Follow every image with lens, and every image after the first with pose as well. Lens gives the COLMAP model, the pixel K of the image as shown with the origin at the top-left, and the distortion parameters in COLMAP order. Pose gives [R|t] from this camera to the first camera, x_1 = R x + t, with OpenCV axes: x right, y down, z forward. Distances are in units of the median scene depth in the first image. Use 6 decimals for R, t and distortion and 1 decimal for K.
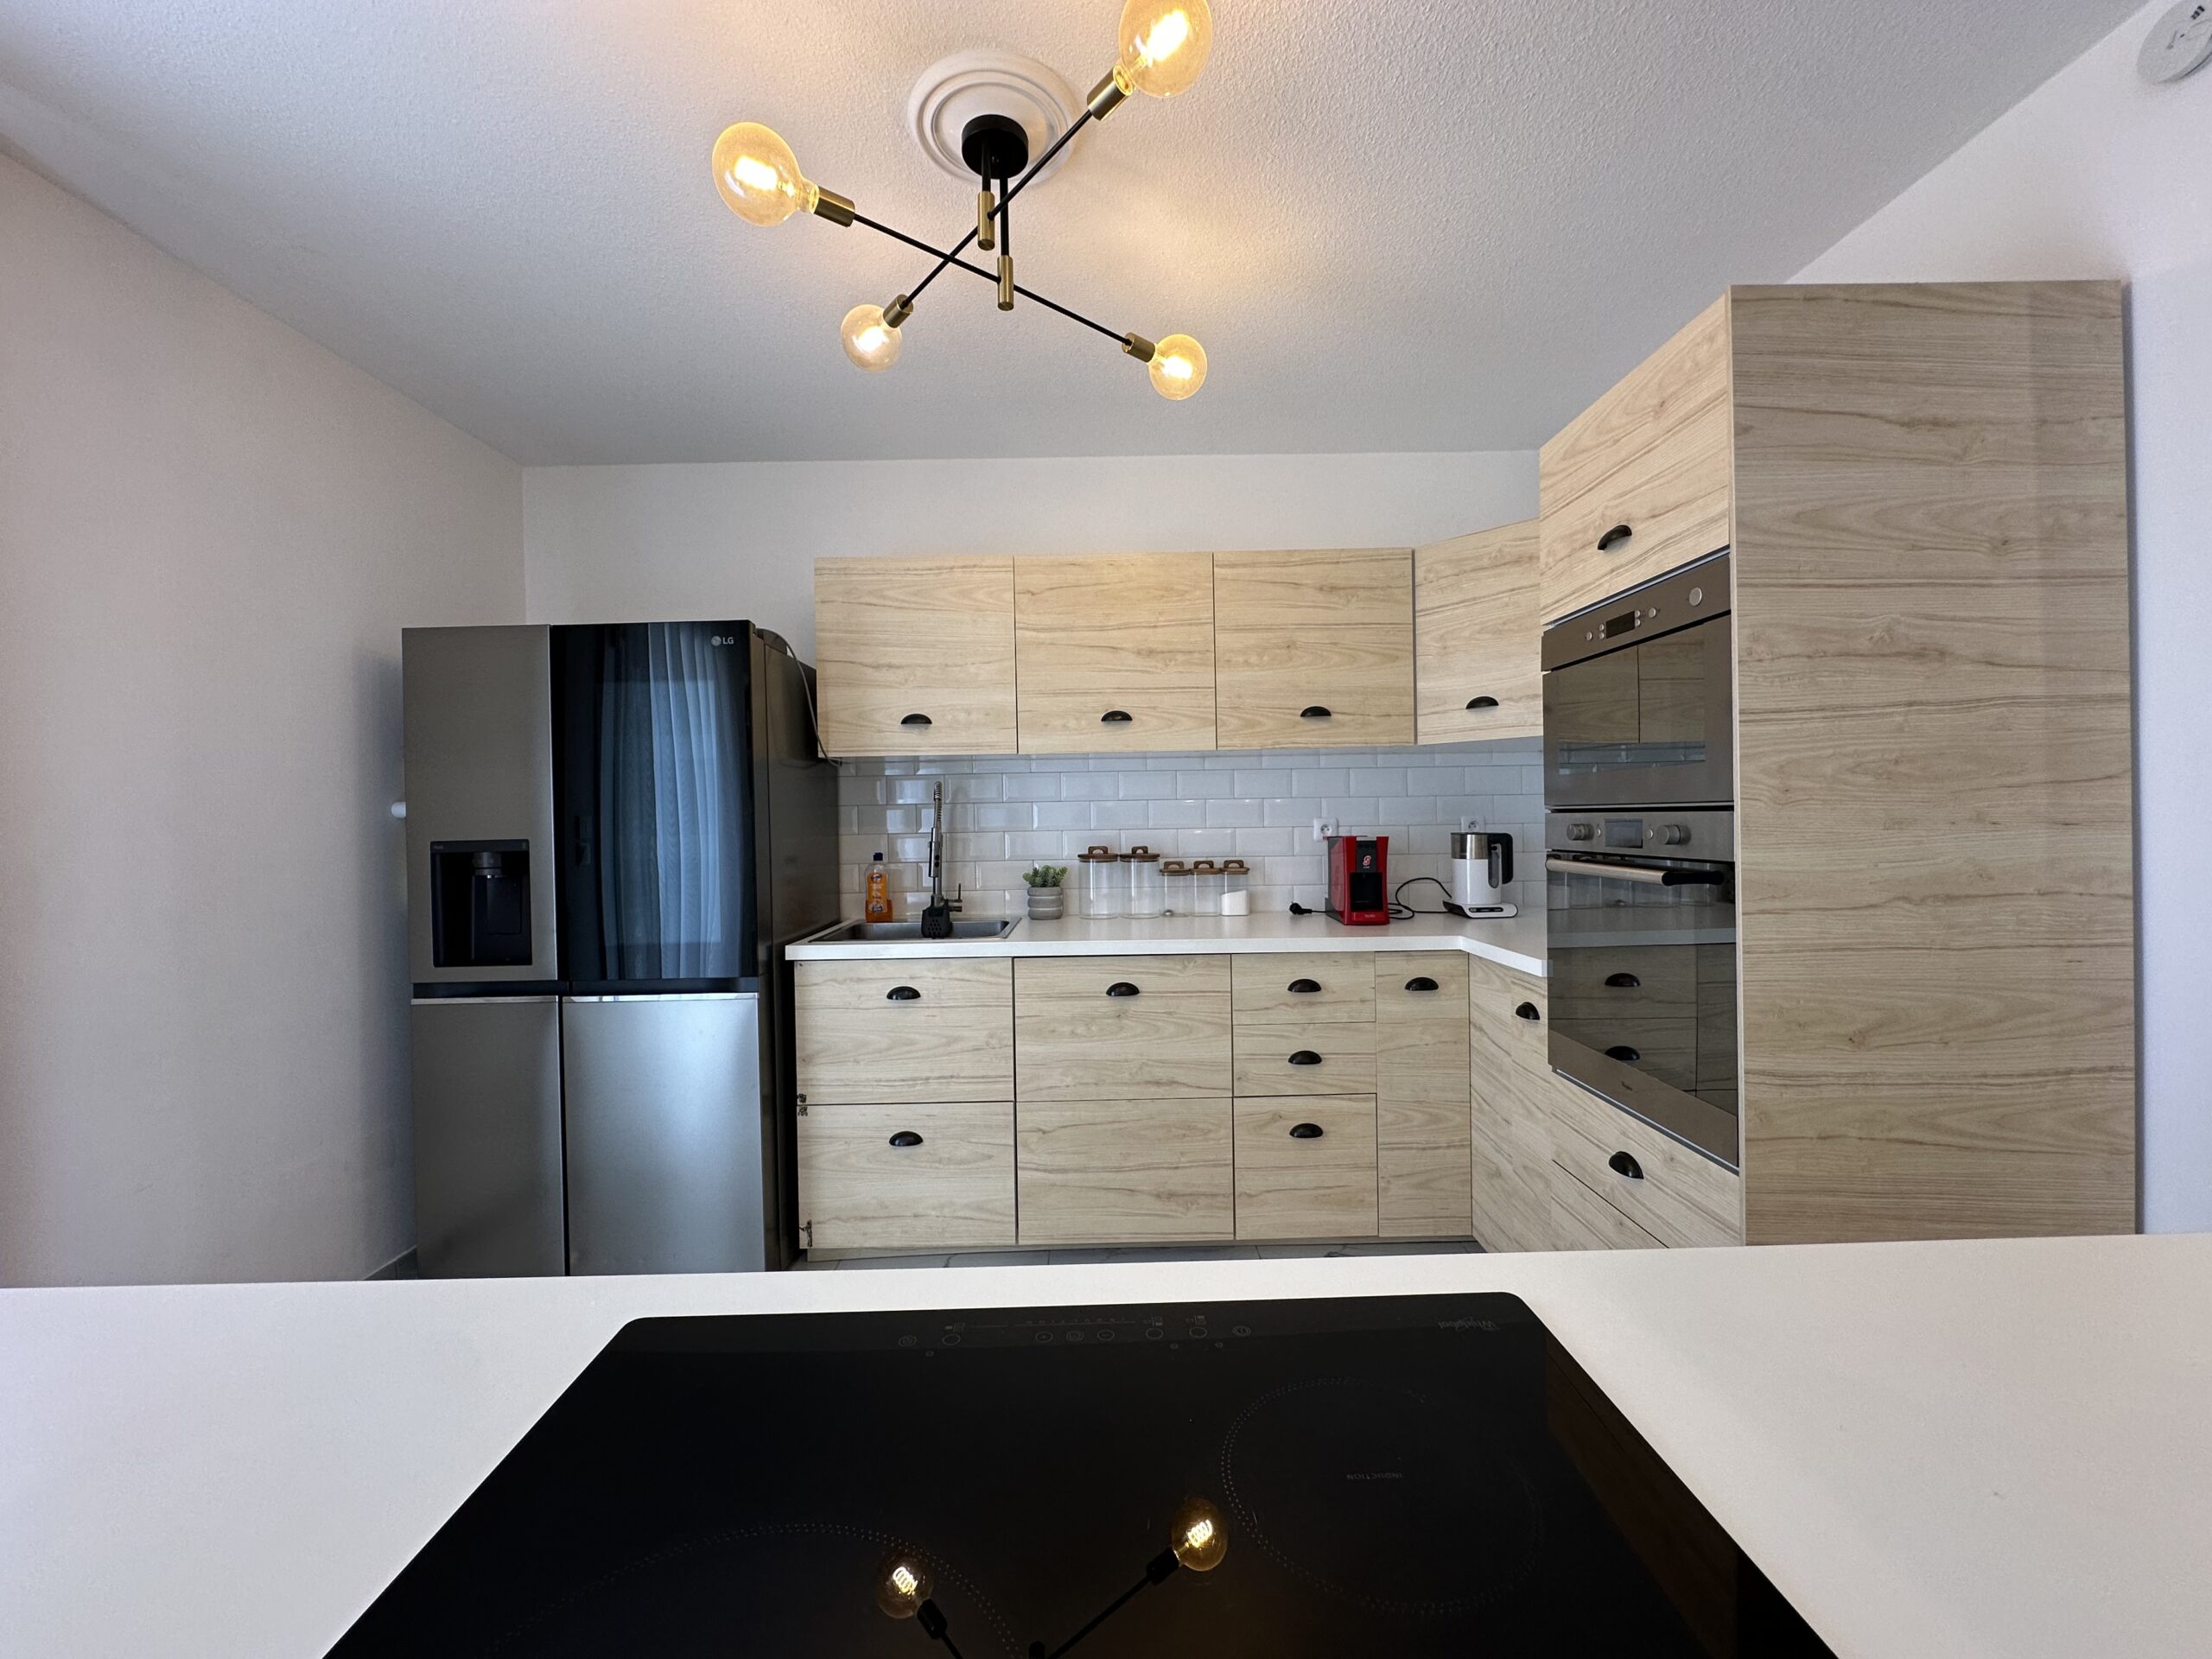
lens RADIAL K [[888.5, 0, 1102.8], [0, 888.5, 827.4], [0, 0, 1]] dist [-0.001391, 0.000379]
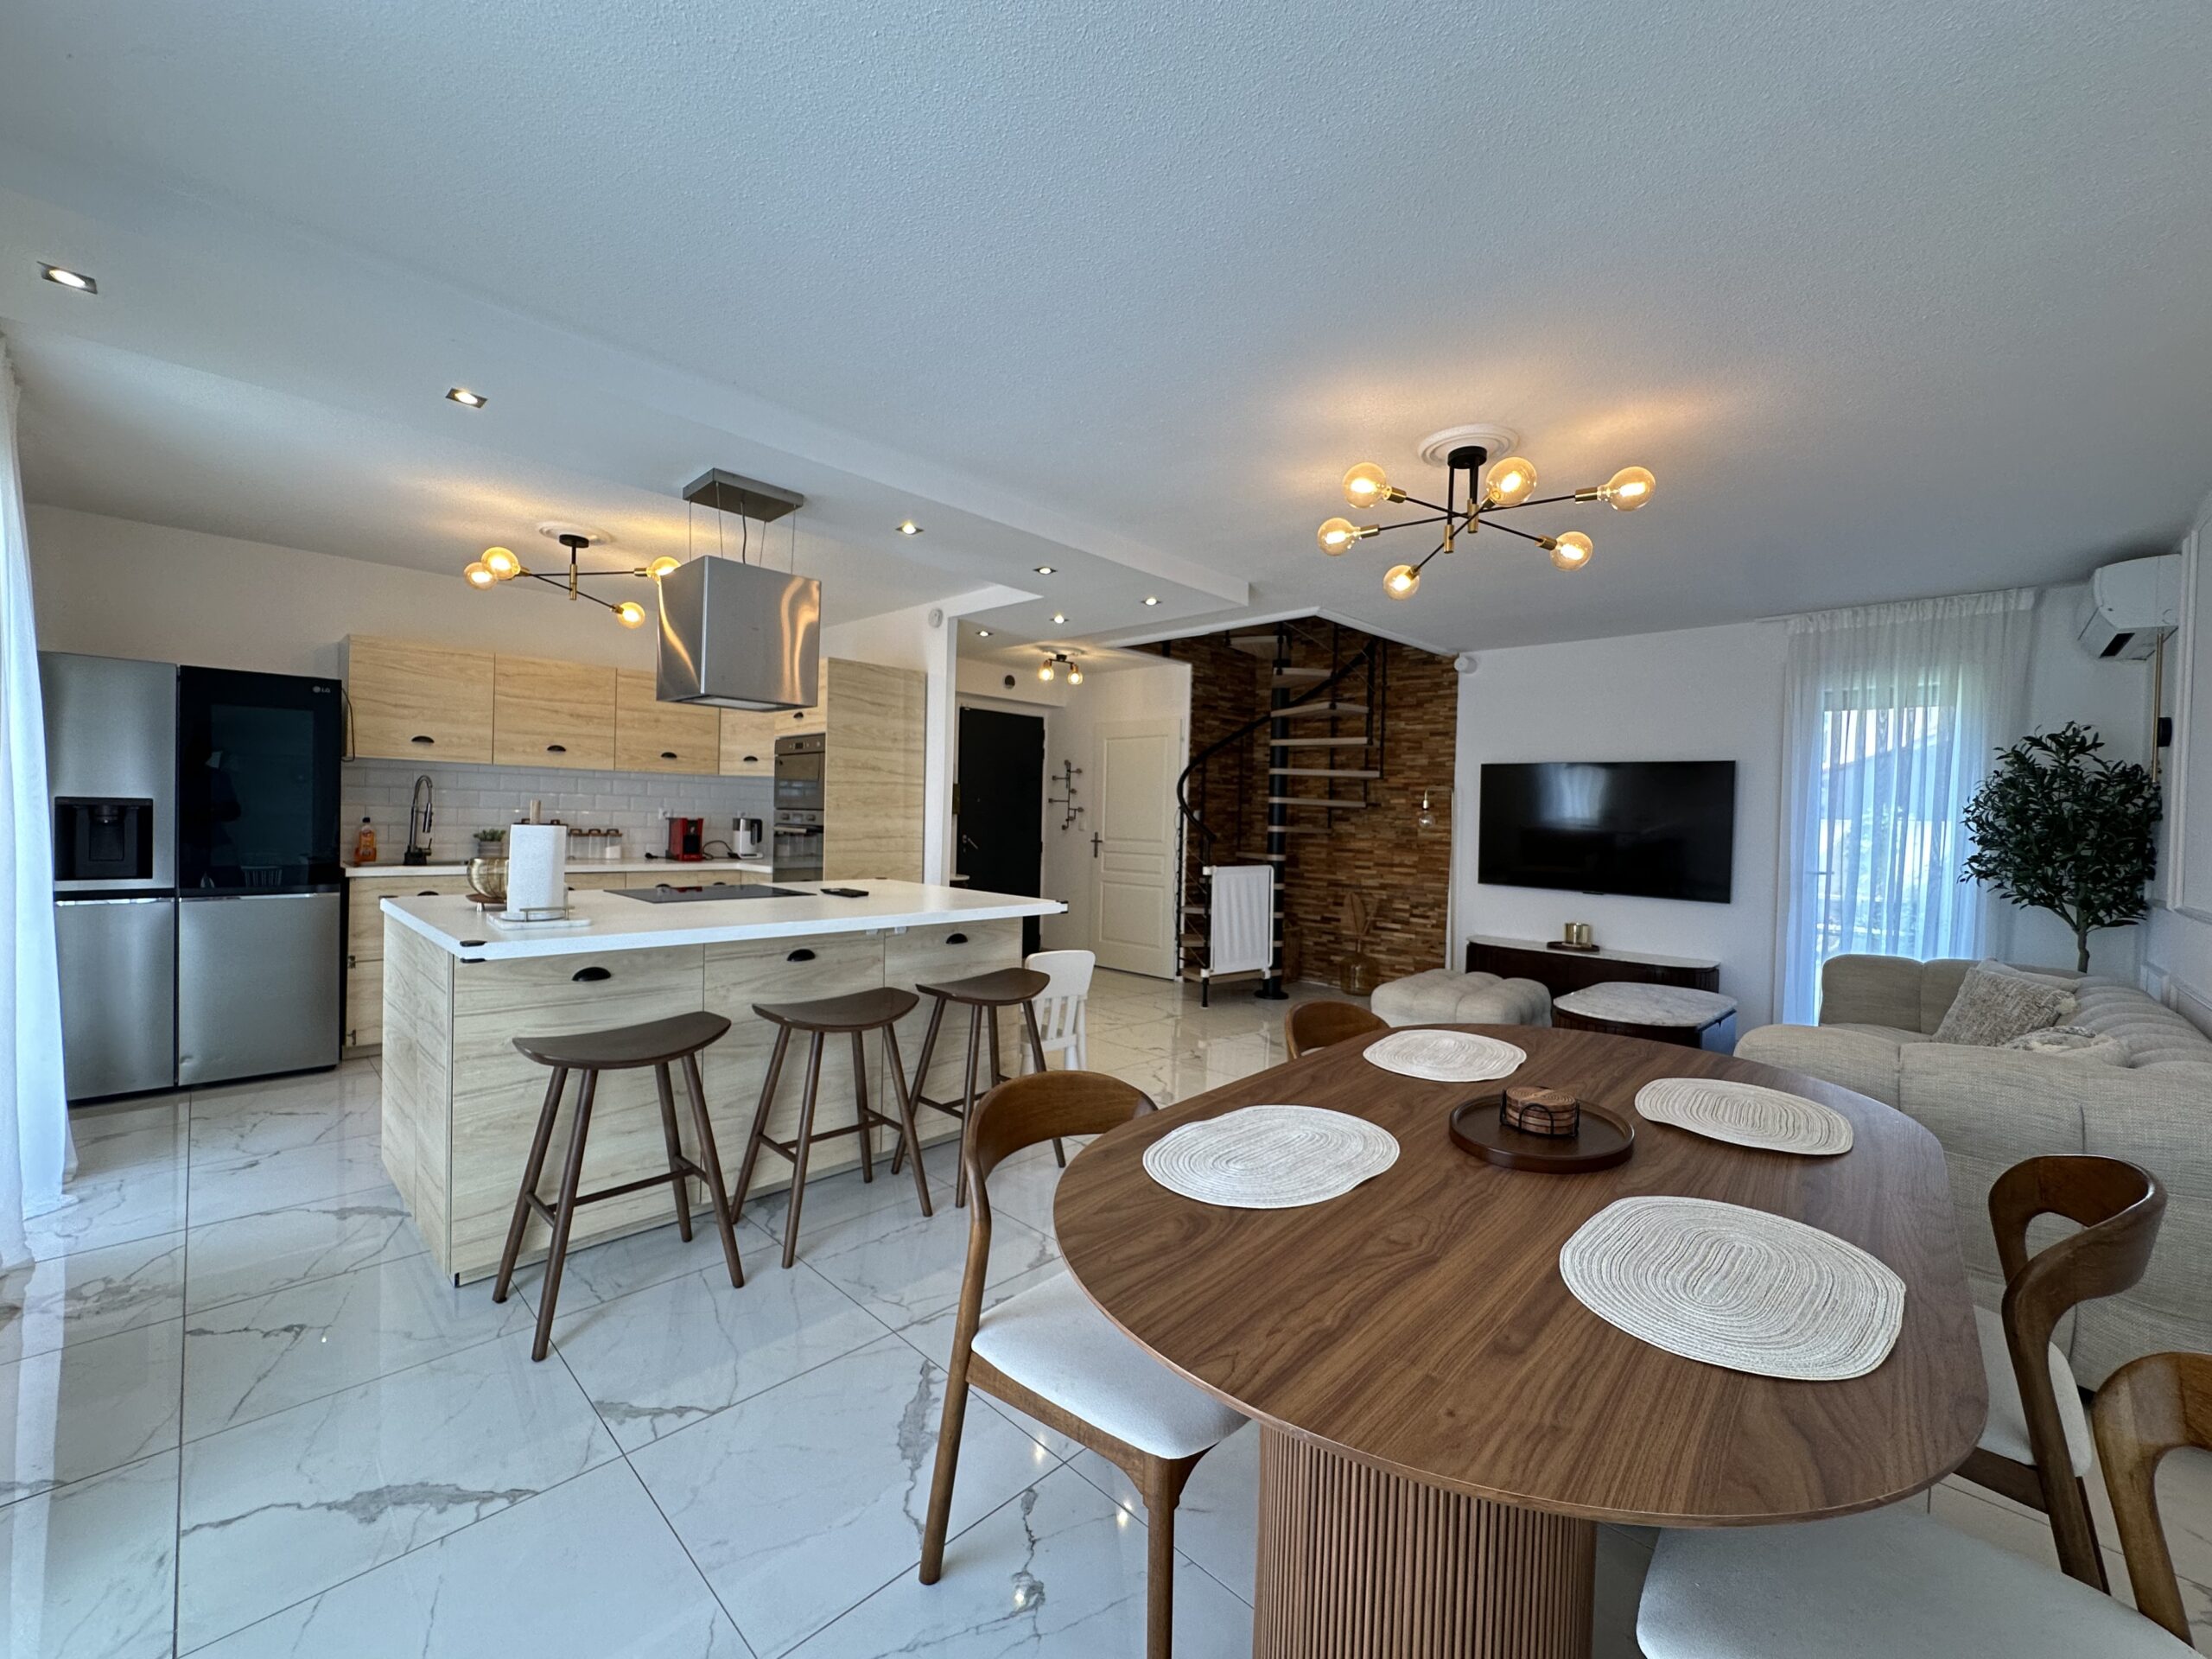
lens RADIAL K [[893.8, 0, 1103.1], [0, 893.8, 826.3], [0, 0, 1]] dist [-0.003135, 0.000256]
pose [[0.703467, 0.029899, 0.710099, -0.504817], [-0.029325, 0.999485, -0.013033, 0.029258], [-0.710123, -0.011656, 0.703981, -1.134242]]
